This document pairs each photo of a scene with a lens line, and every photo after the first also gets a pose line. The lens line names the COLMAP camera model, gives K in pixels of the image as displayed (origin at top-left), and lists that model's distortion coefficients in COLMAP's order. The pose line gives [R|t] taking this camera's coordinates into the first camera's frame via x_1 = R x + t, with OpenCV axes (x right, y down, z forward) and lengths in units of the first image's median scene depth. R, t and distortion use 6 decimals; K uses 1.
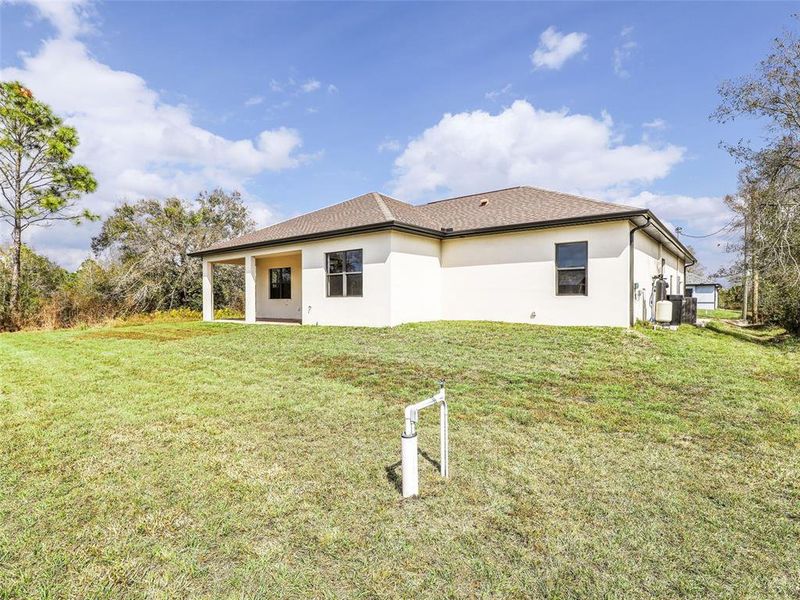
lens RADIAL K [[420.7, 0, 400.0], [0, 420.7, 300.0], [0, 0, 1]] dist [-0.003758, -0.000547]
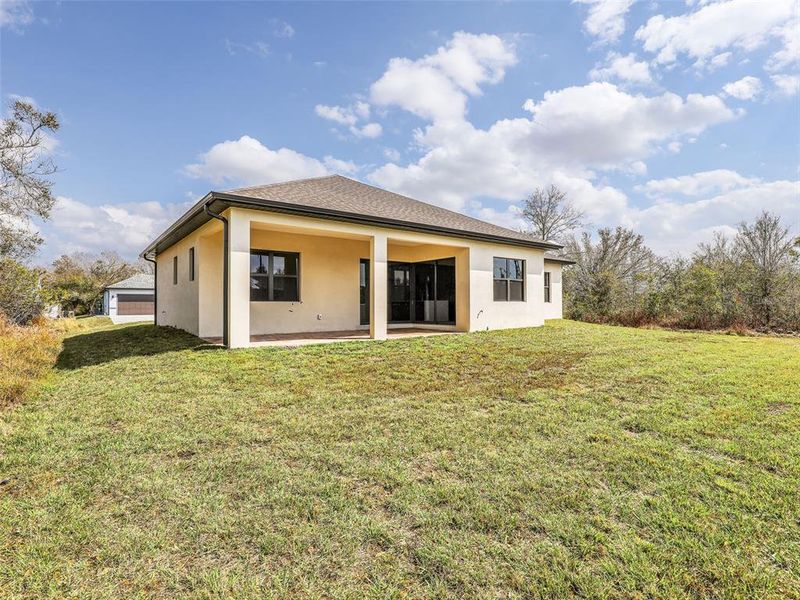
lens RADIAL K [[420.7, 0, 400.0], [0, 420.7, 300.0], [0, 0, 1]] dist [-0.003758, -0.000547]
pose [[0.207779, 0.023452, 0.977895, -1.142488], [-0.003727, 0.999724, -0.023183, 0.012954], [-0.978169, 0.001173, 0.207809, 0.977372]]
